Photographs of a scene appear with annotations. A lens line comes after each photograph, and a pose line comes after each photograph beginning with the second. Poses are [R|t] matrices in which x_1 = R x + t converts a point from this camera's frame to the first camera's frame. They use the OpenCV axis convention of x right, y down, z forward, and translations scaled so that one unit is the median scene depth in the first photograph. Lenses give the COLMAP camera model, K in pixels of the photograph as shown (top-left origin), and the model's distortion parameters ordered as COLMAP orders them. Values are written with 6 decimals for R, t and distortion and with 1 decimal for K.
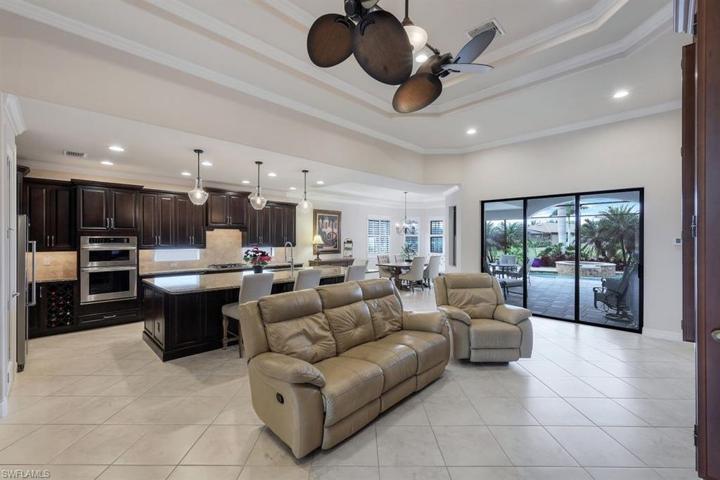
lens RADIAL K [[302.3, 0, 360.0], [0, 302.3, 240.0], [0, 0, 1]] dist [-0.000366, -0.000048]
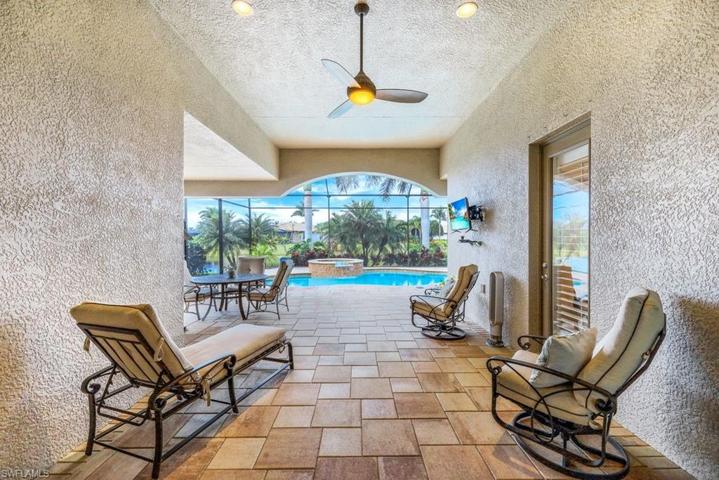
lens RADIAL K [[301.9, 0, 359.5], [0, 301.9, 240.0], [0, 0, 1]] dist [-0.000366, -0.000048]
pose [[0.706271, -0.010792, 0.707859, 0.140284], [0.006486, 0.999940, 0.008773, 0.007563], [-0.707912, -0.001604, 0.706299, 0.274032]]
